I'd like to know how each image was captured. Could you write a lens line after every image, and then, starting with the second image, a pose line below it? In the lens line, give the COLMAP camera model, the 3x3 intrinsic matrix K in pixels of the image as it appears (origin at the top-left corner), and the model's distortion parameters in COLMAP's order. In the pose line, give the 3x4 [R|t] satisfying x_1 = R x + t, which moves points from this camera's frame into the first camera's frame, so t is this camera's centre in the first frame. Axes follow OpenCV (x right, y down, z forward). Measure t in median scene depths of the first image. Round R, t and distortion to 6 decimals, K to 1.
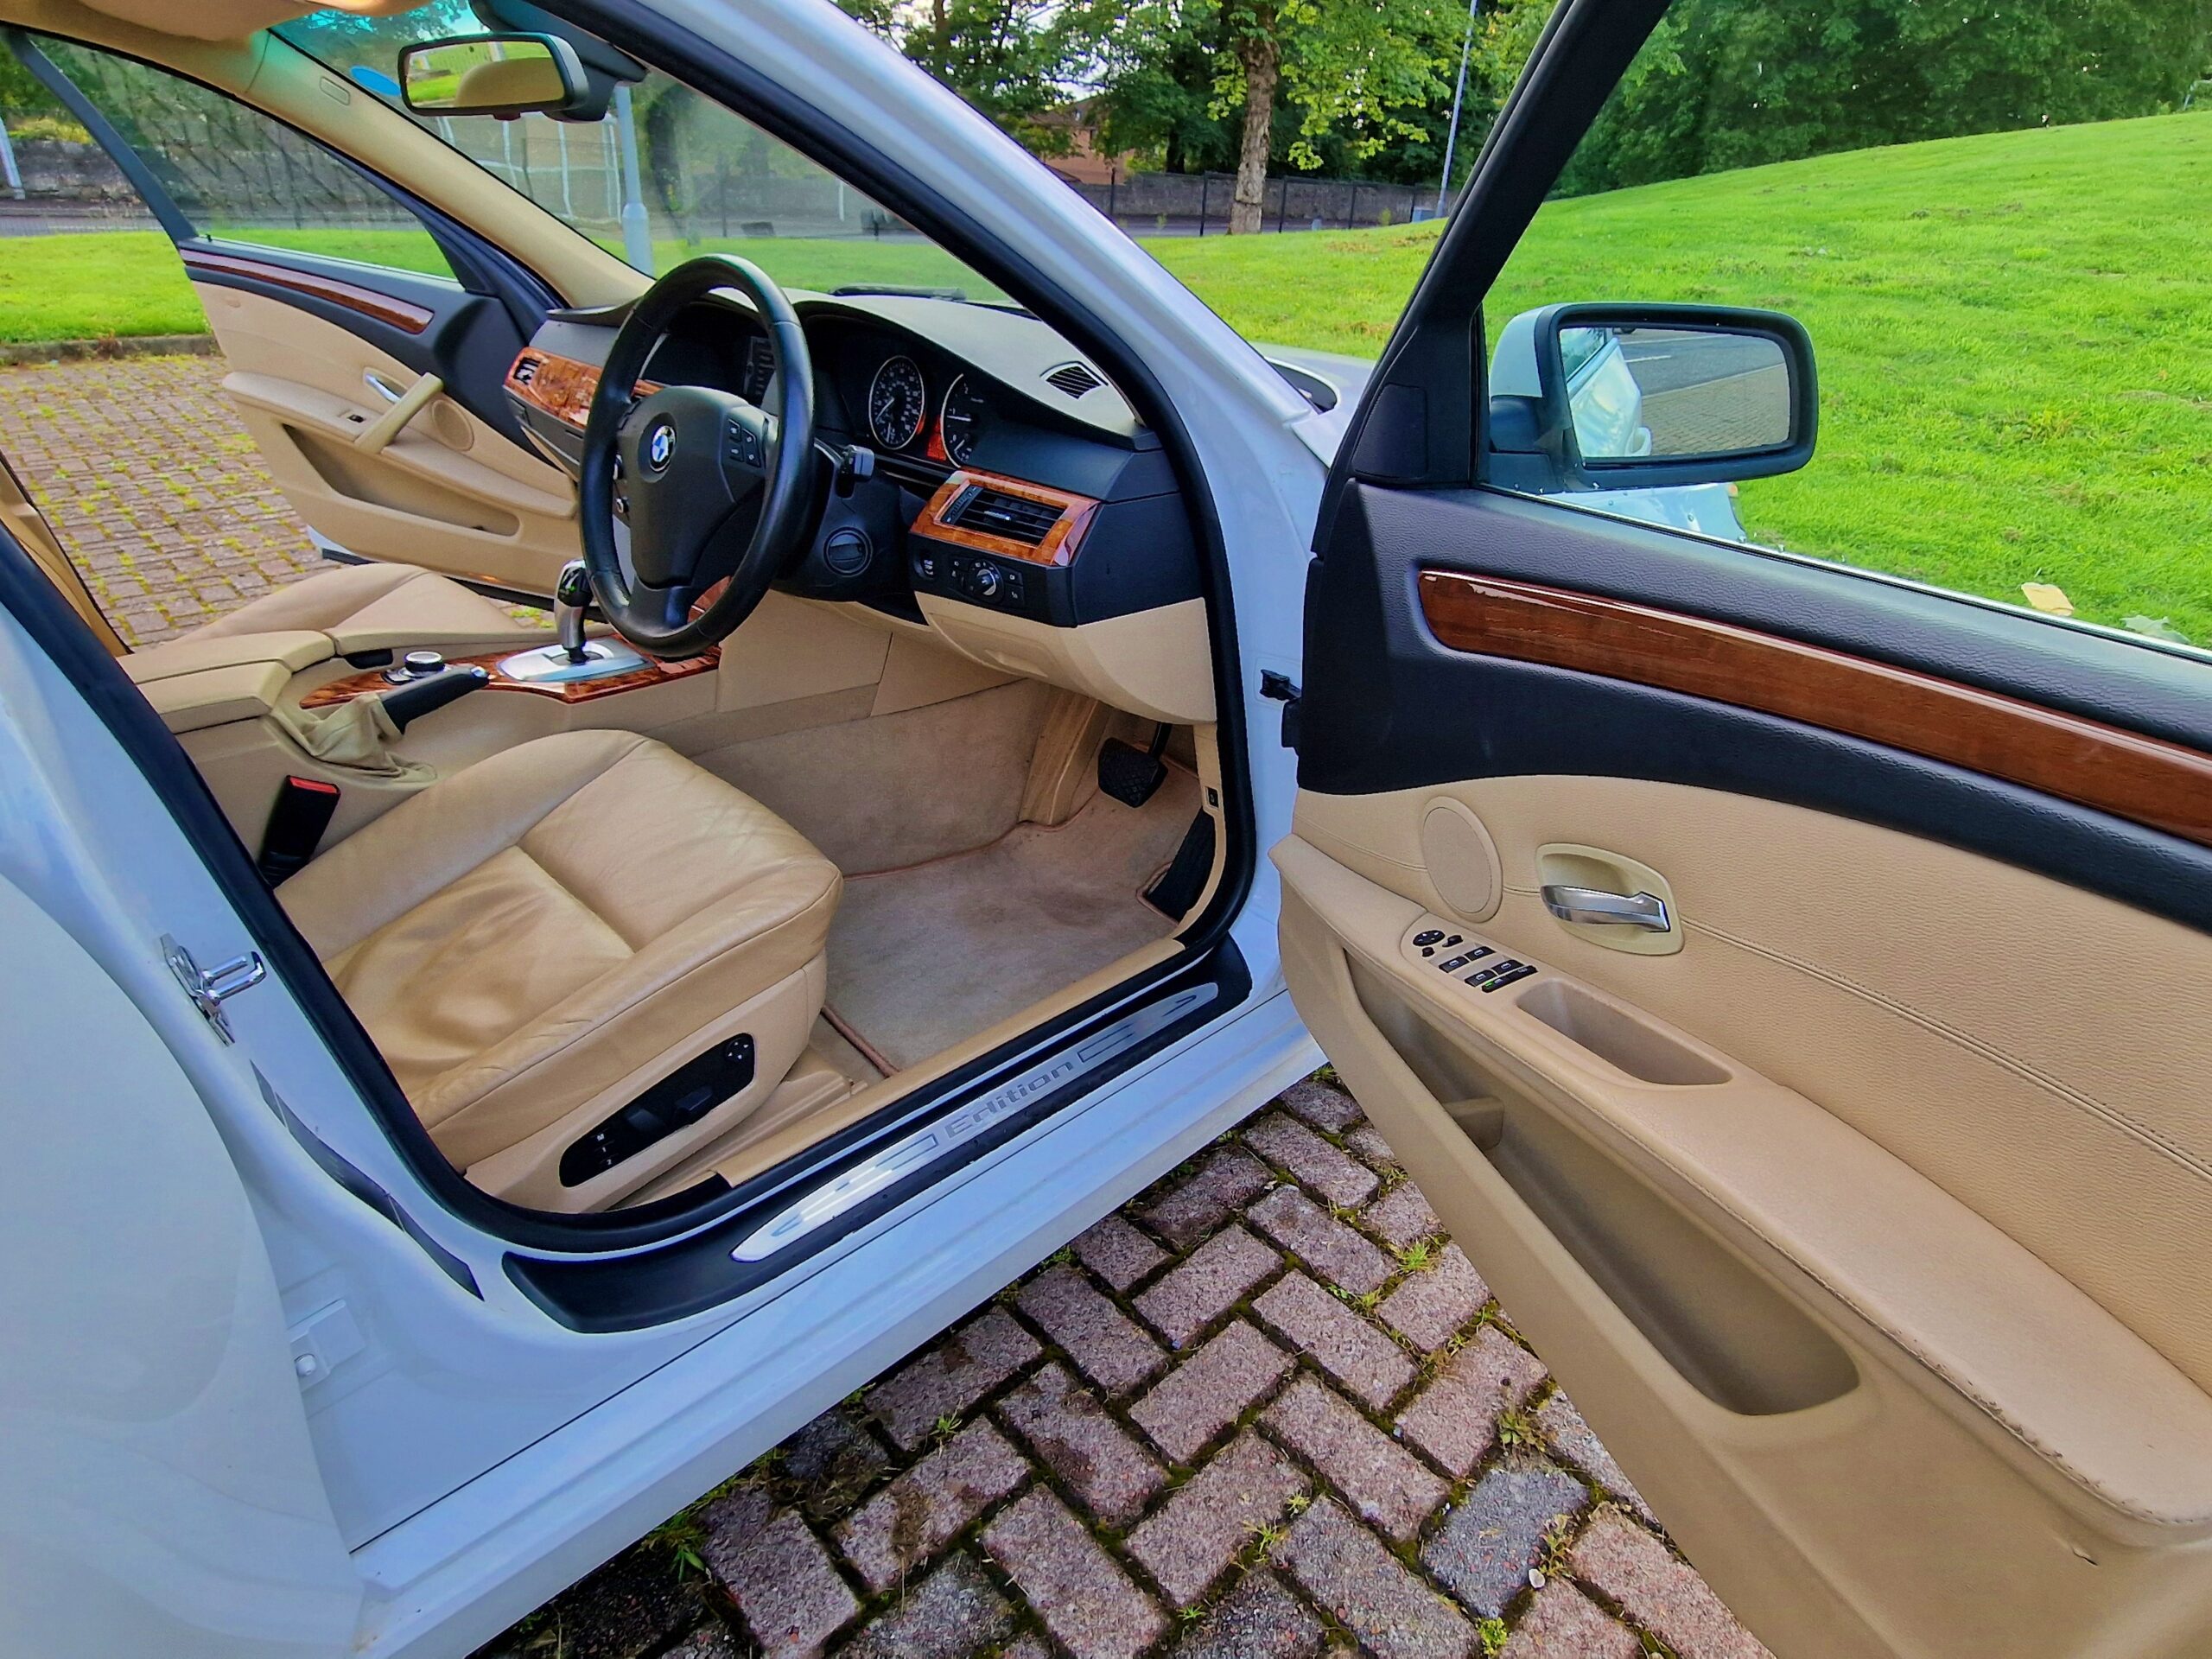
lens RADIAL K [[1196.8, 0, 1123.6], [0, 1196.8, 809.7], [0, 0, 1]] dist [0.003110, -0.000500]
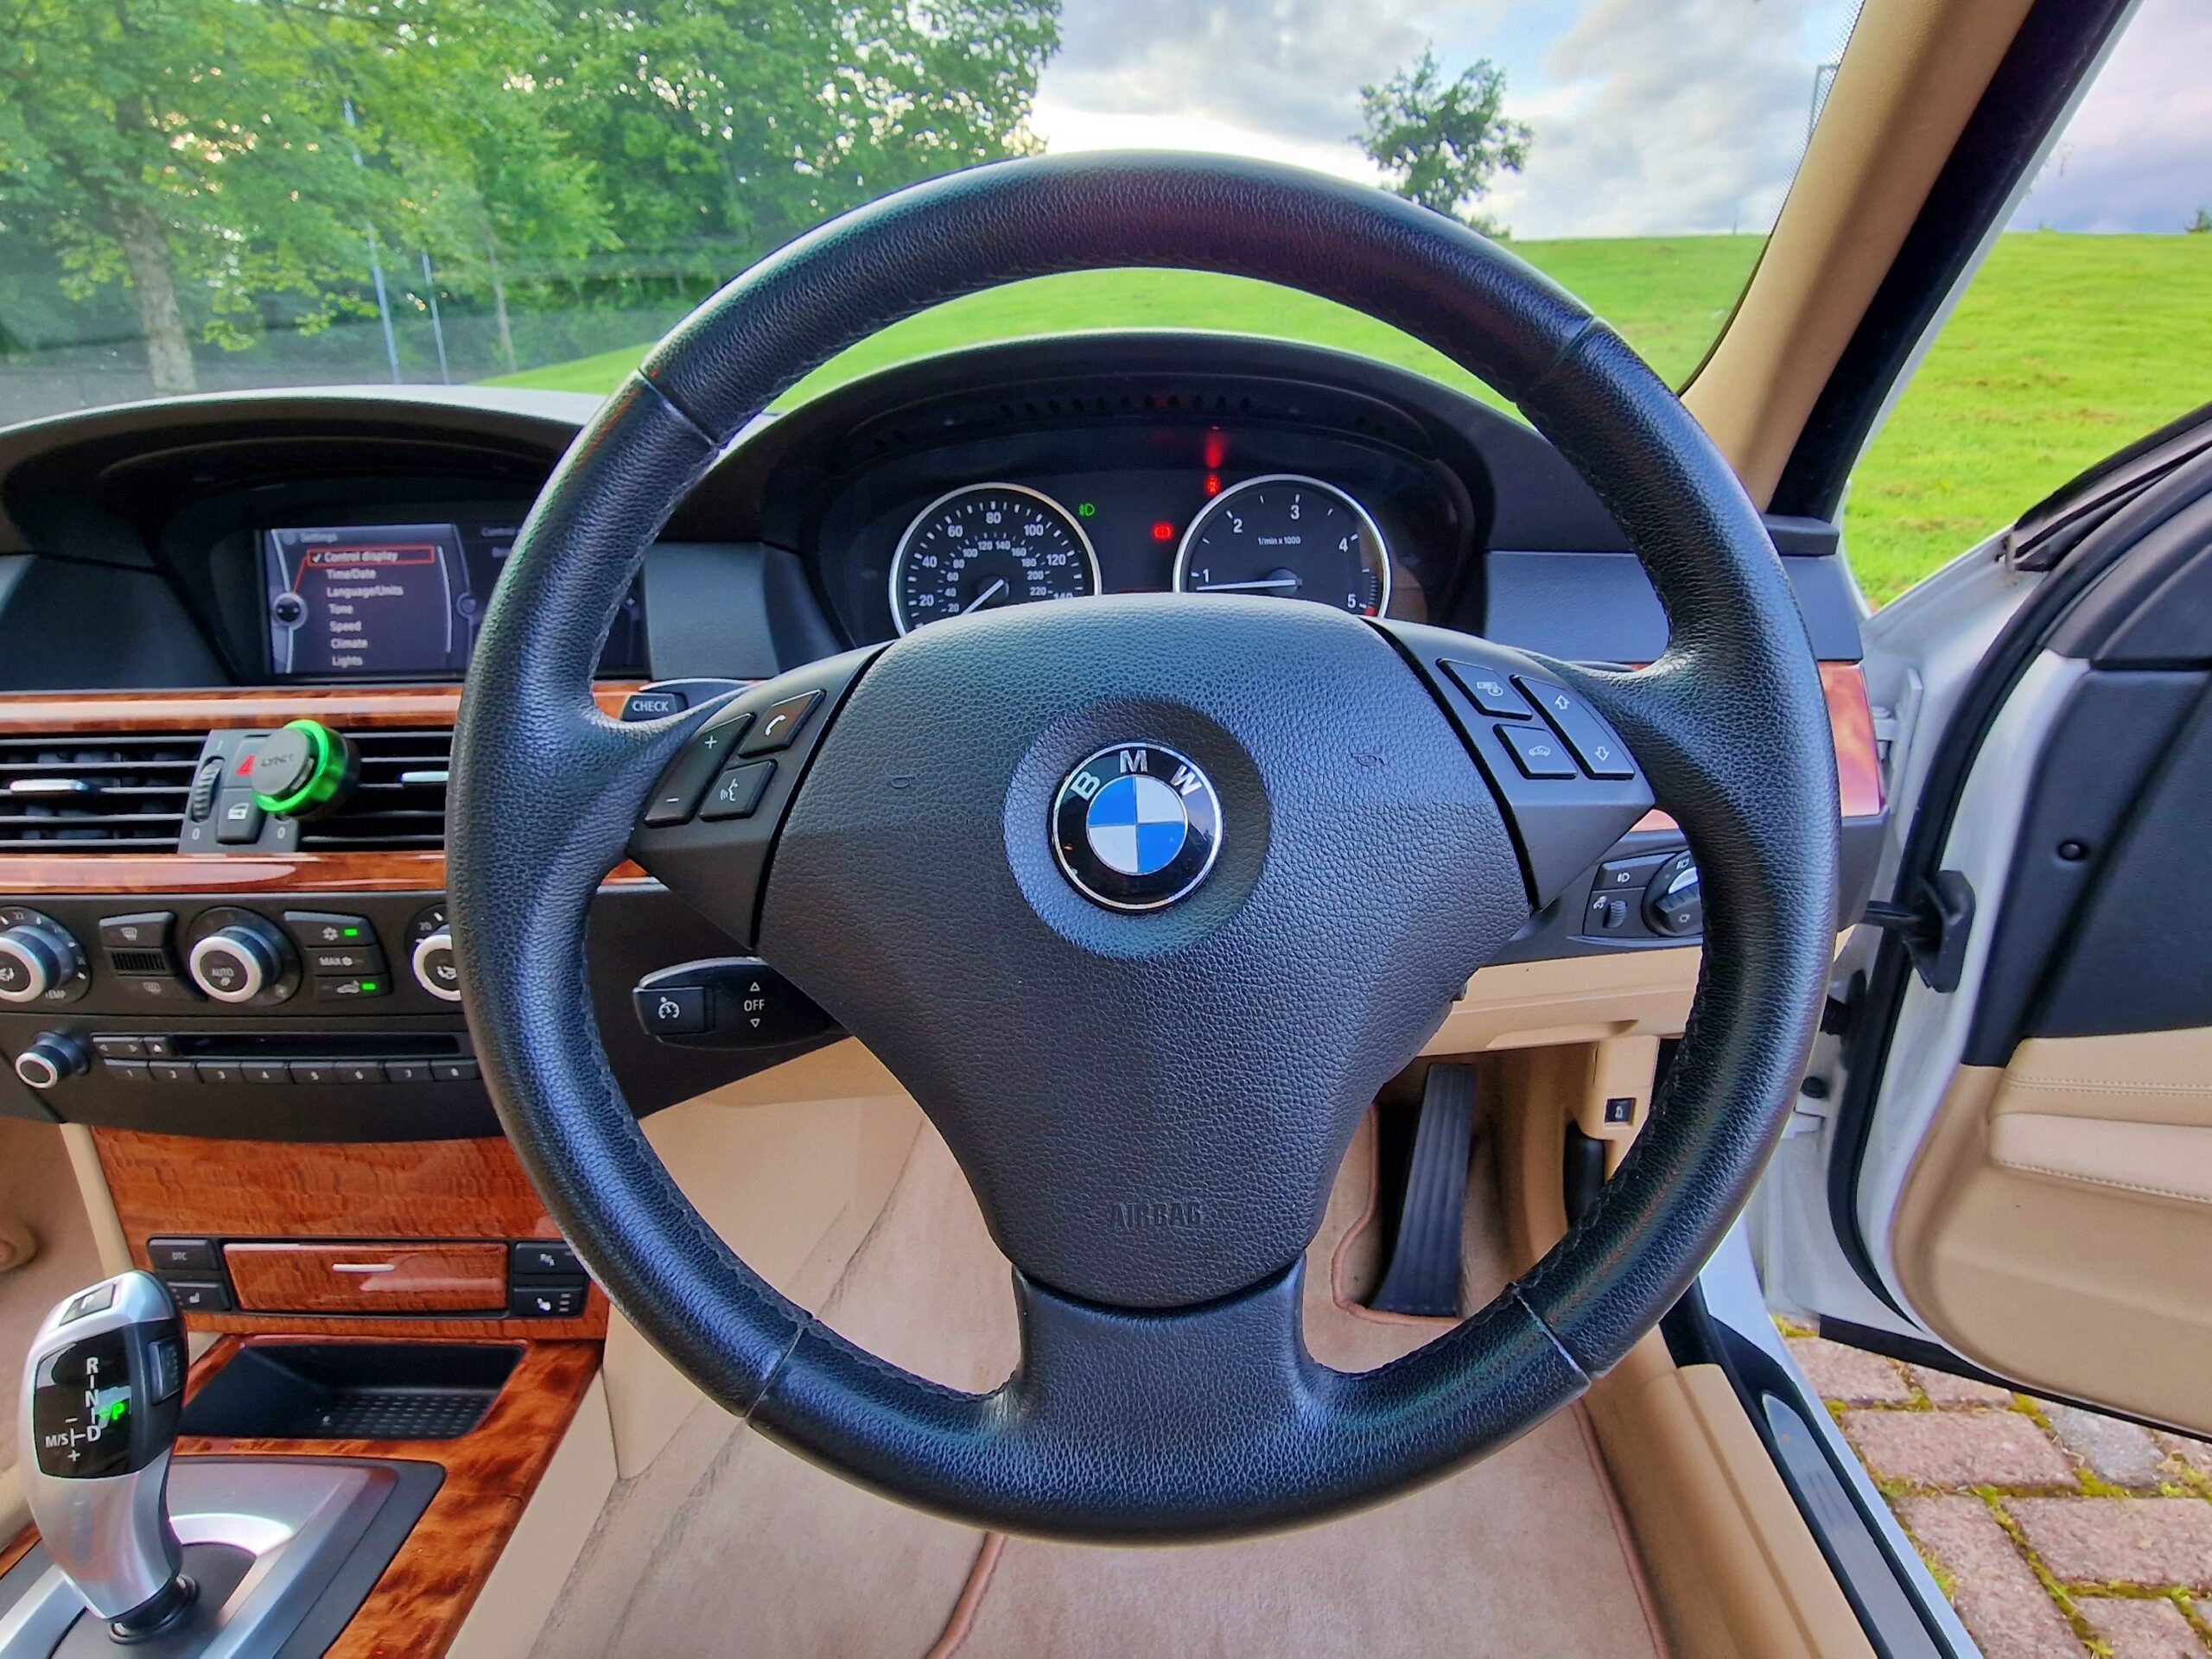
lens RADIAL K [[1210.1, 0, 1107.4], [0, 1210.1, 818.4], [0, 0, 1]] dist [0.000728, -0.001340]
pose [[0.727596, -0.291121, 0.621170, -0.254649], [0.360838, 0.932518, 0.014378, -0.140171], [-0.583438, 0.213681, 0.783544, 0.359682]]
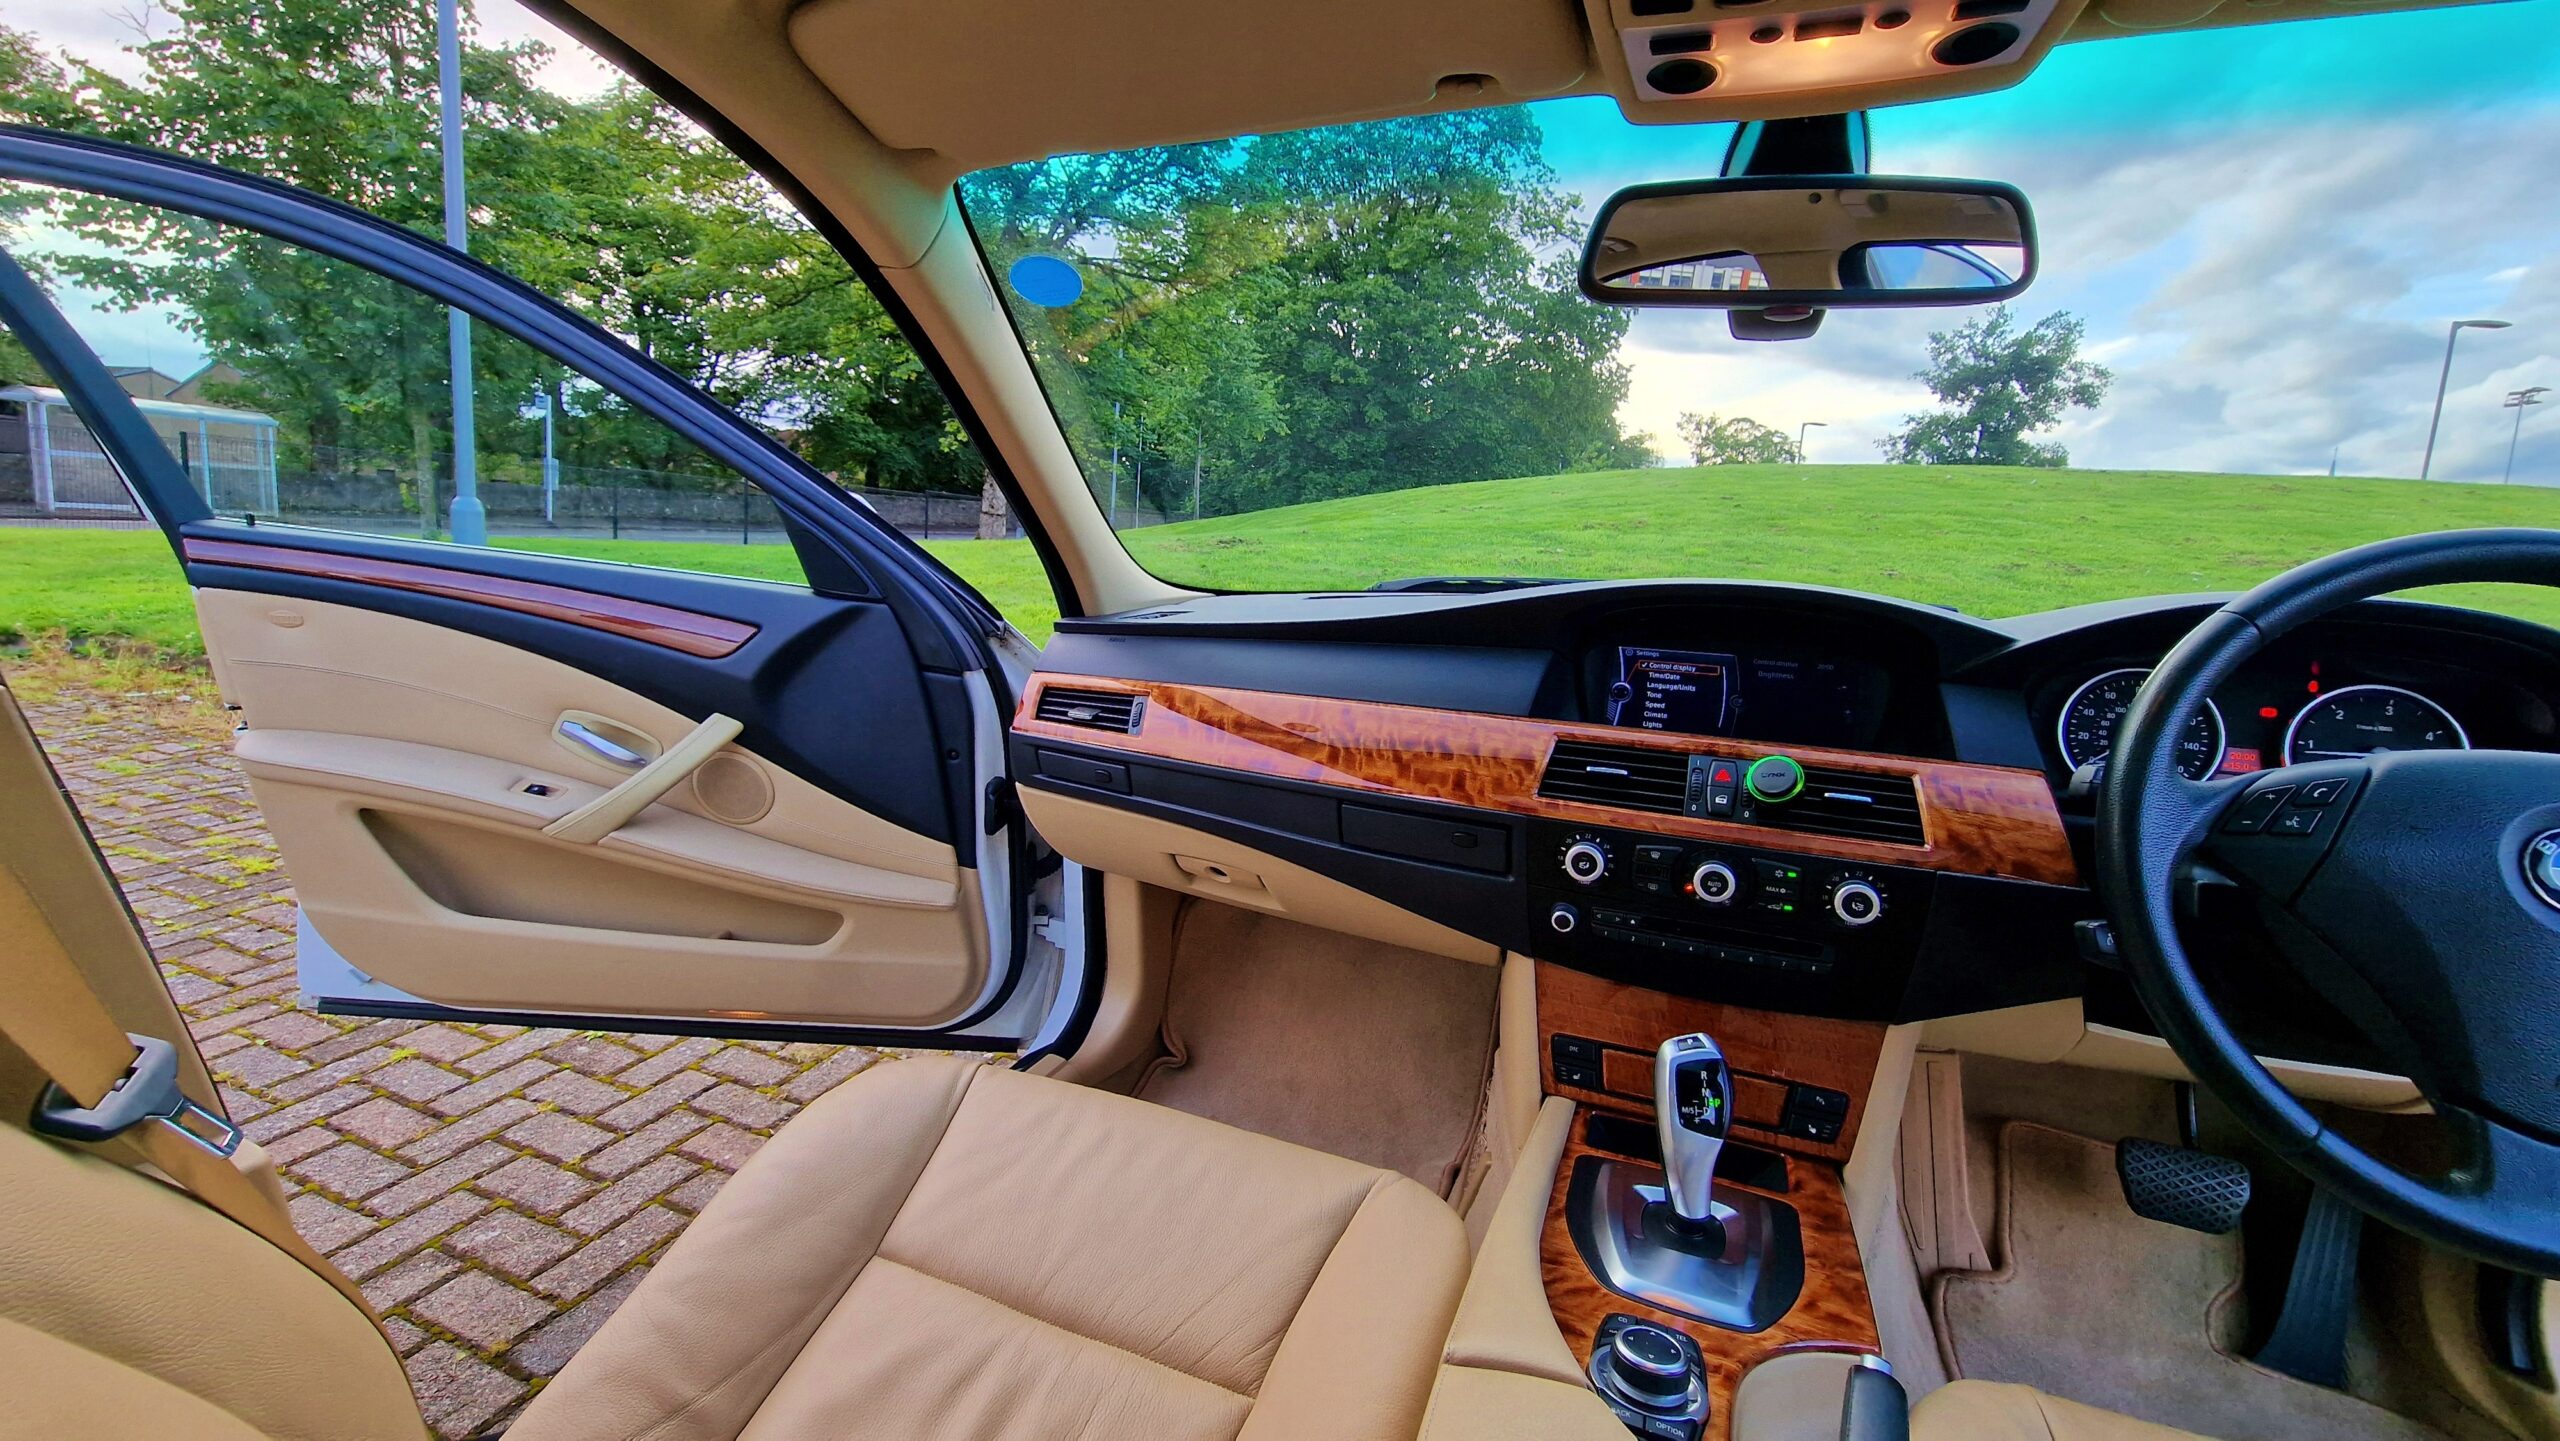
lens RADIAL K [[1049.7, 0, 1280.4], [0, 1049.7, 702.3], [0, 0, 1]] dist [-0.000829, -0.001250]
pose [[0.913142, -0.058091, 0.403482, -0.487543], [0.172858, 0.951579, -0.254200, -0.160516], [-0.369178, 0.301866, 0.878968, 0.360105]]
